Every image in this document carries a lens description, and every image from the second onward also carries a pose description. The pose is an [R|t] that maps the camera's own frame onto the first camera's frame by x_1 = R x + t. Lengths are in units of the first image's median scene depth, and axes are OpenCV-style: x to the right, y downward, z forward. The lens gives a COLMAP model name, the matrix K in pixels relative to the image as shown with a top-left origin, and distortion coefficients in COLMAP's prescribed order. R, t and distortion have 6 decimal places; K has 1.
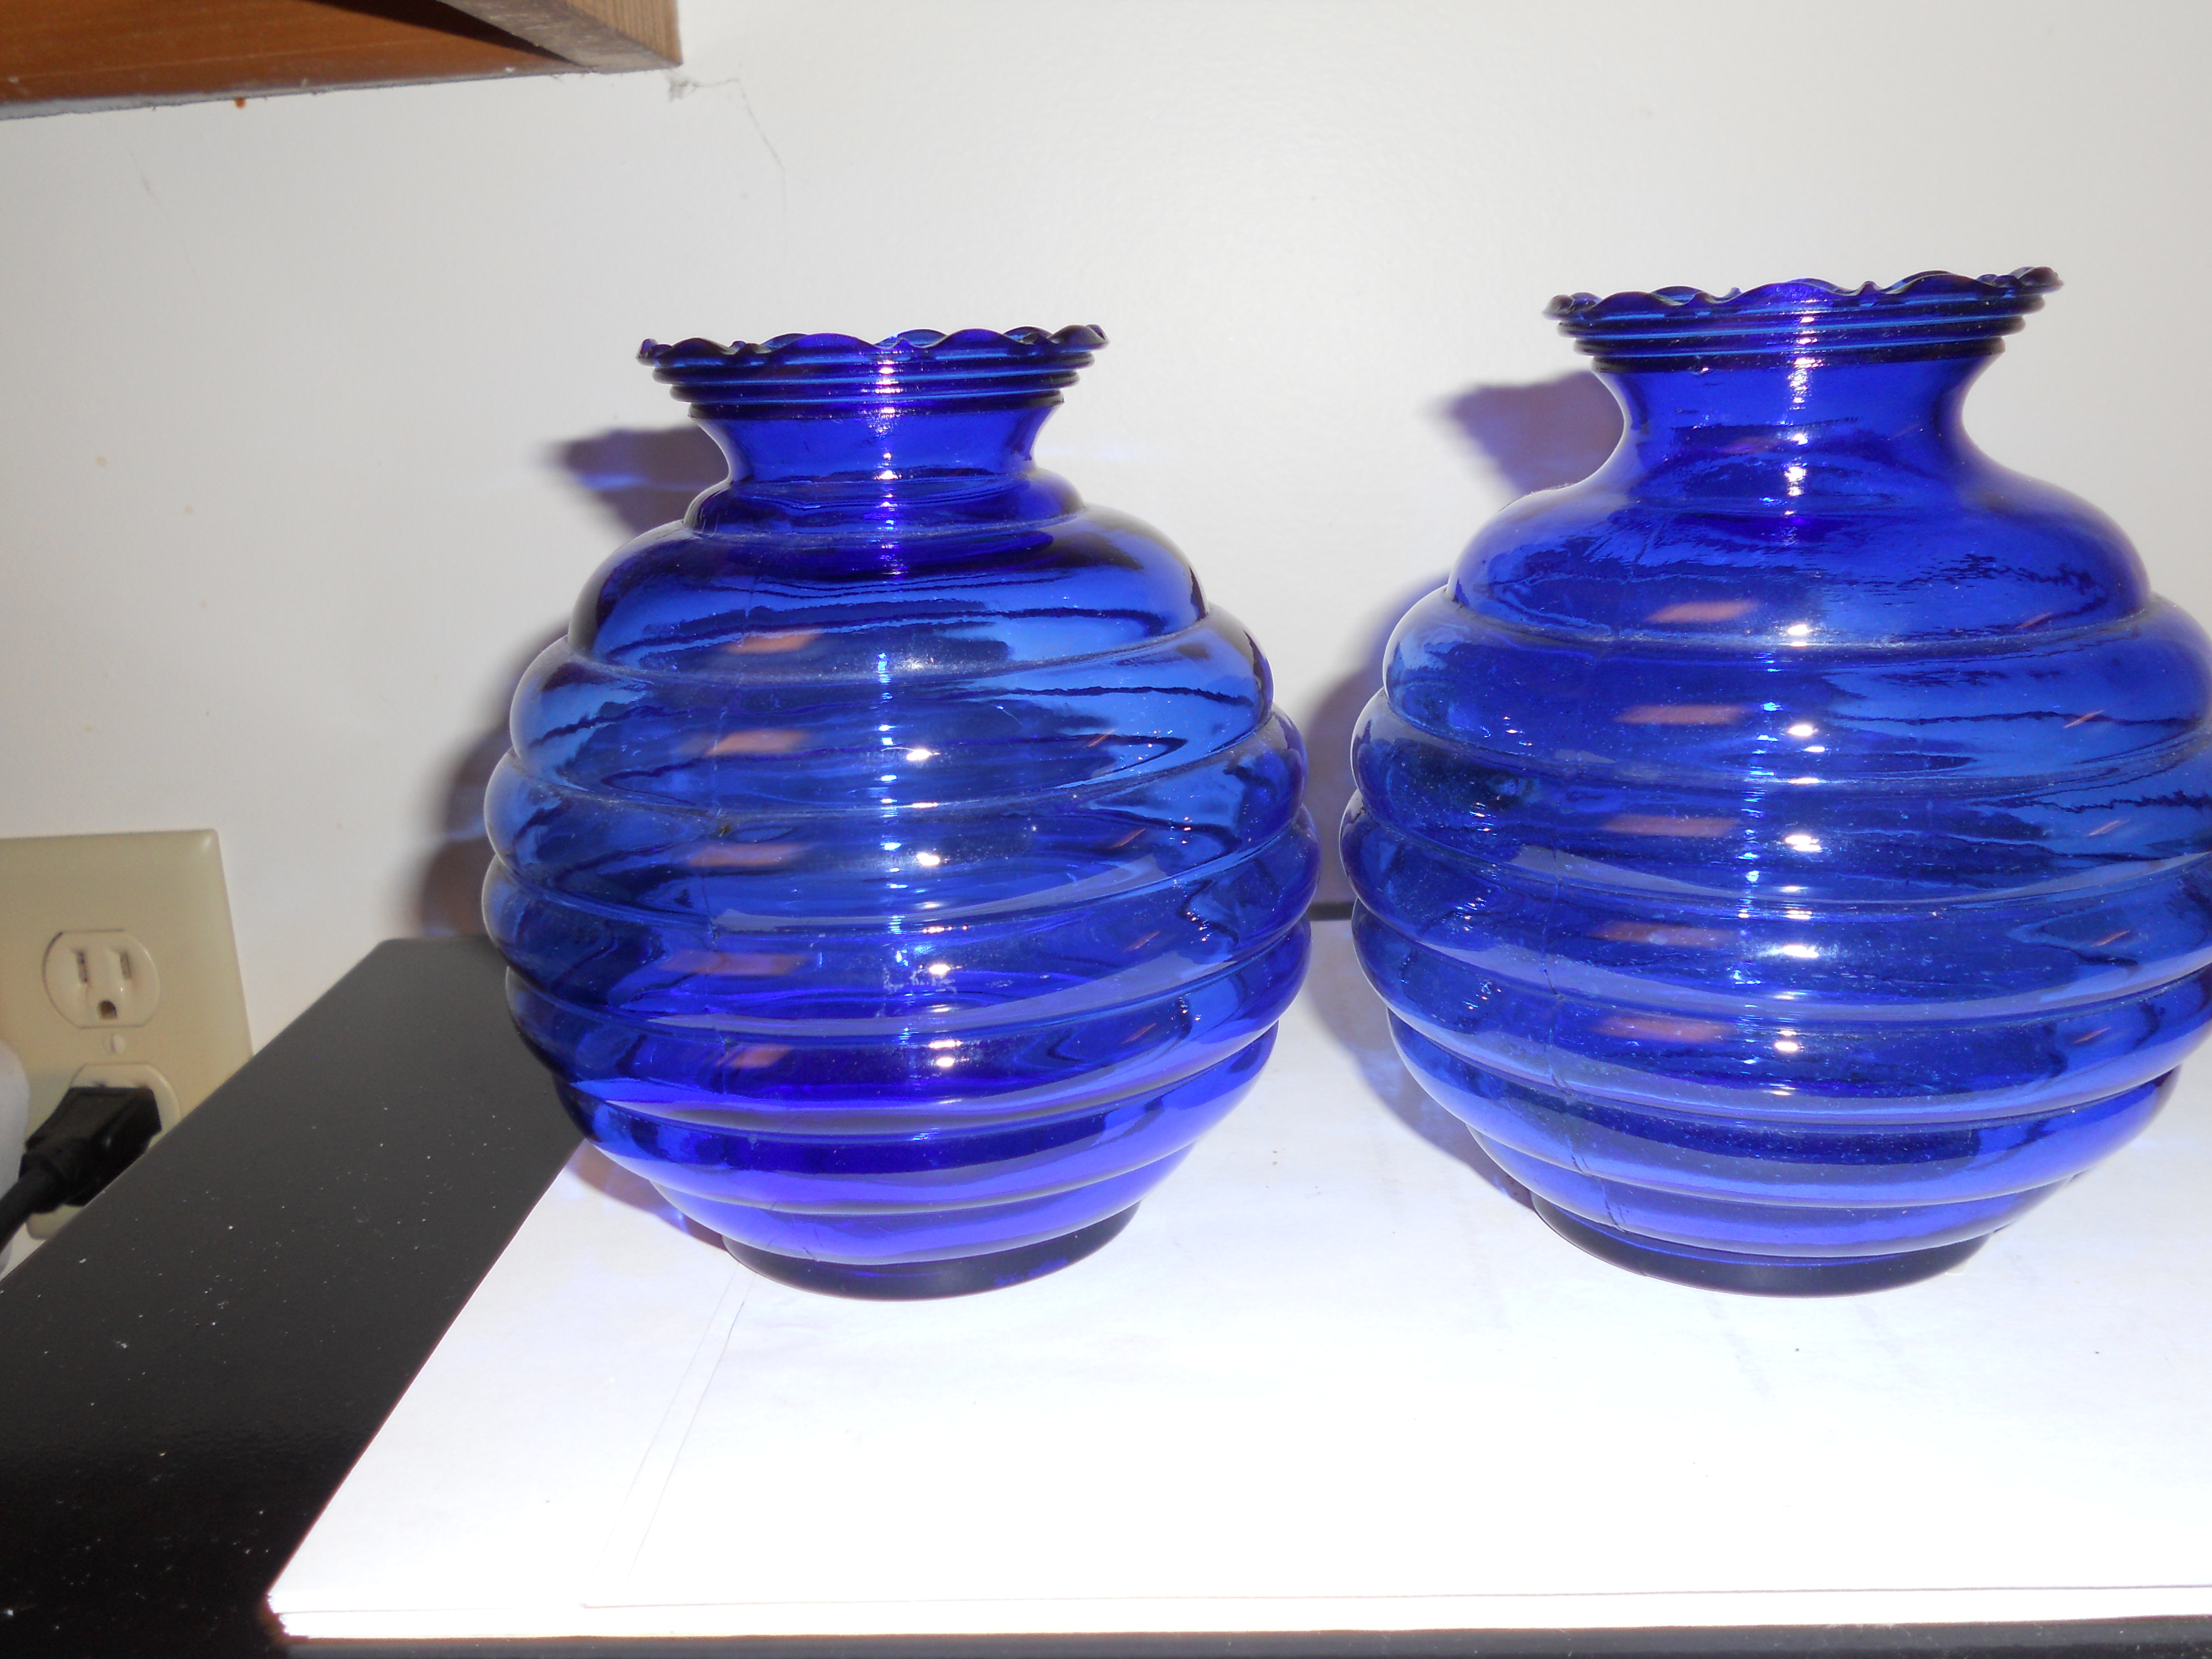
lens RADIAL K [[2055.4, 0, 1106.0], [0, 2055.4, 829.5], [0, 0, 1]] dist [-0.016180, 0.008829]
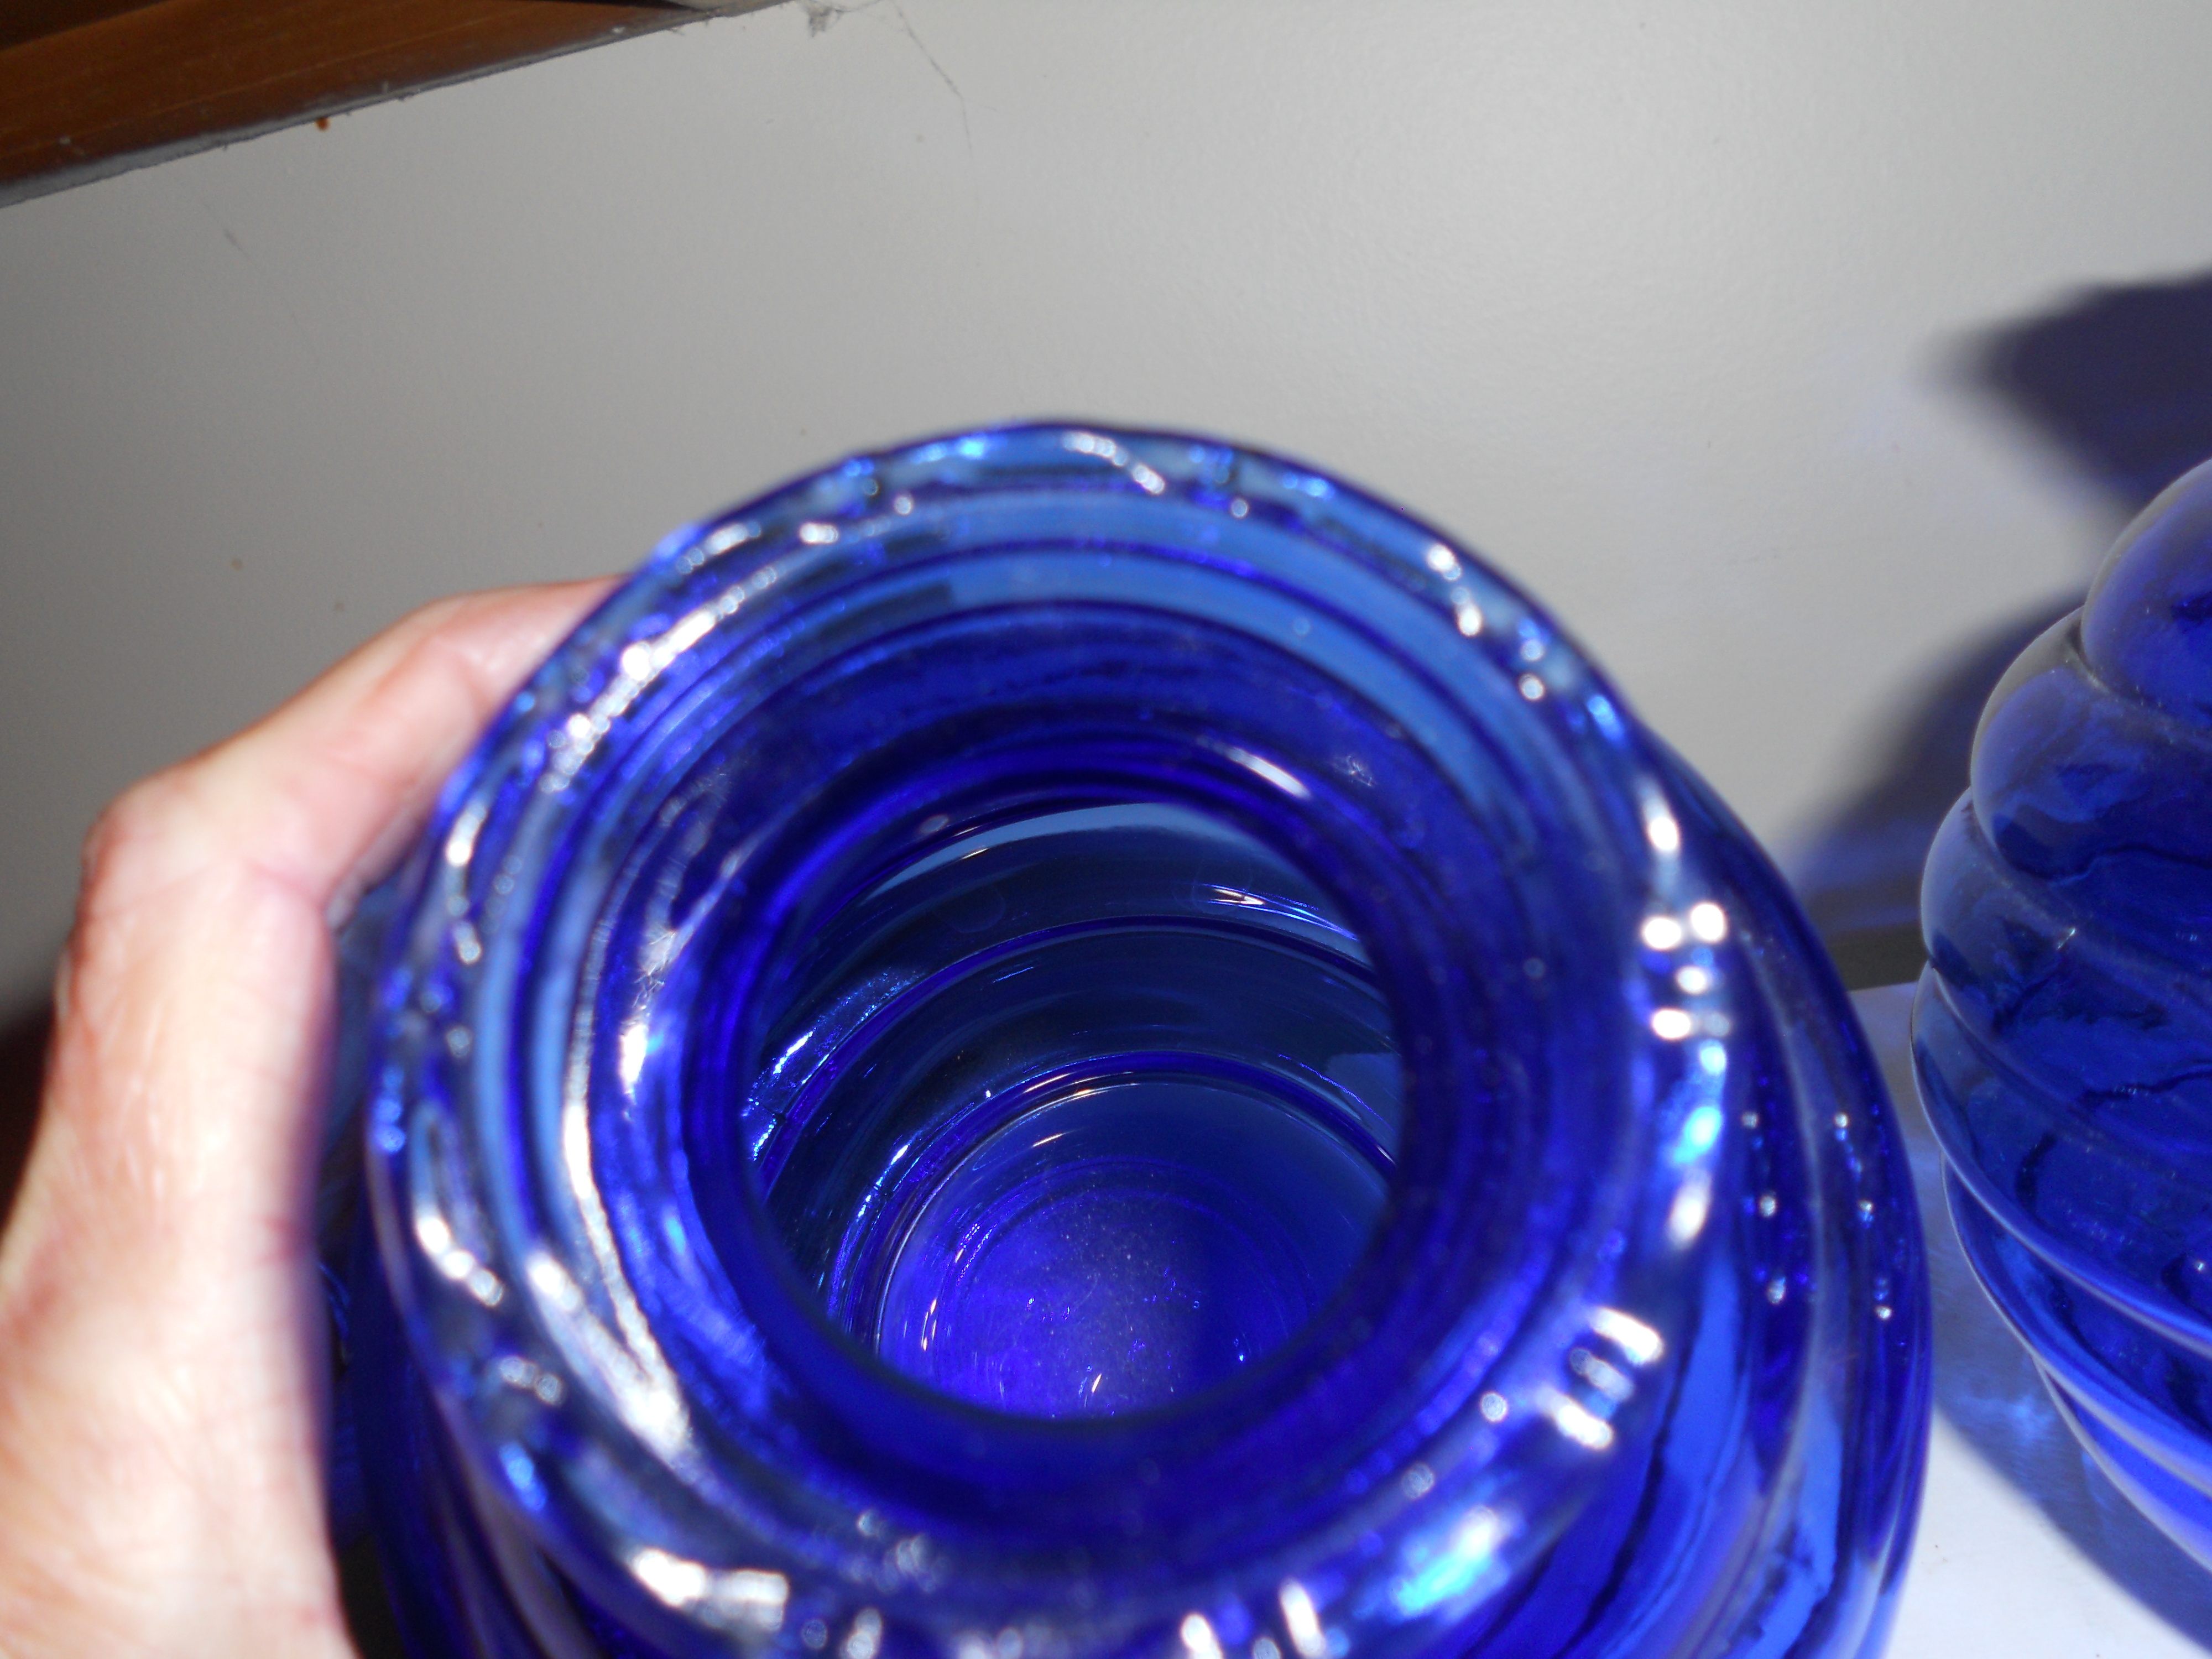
lens RADIAL K [[2055.4, 0, 1106.0], [0, 2055.4, 829.5], [0, 0, 1]] dist [-0.016180, 0.008829]
pose [[0.983131, -0.112280, -0.144385, -0.018036], [0.120286, 0.991581, 0.047946, -0.071036], [0.137786, -0.064505, 0.988359, 0.199753]]
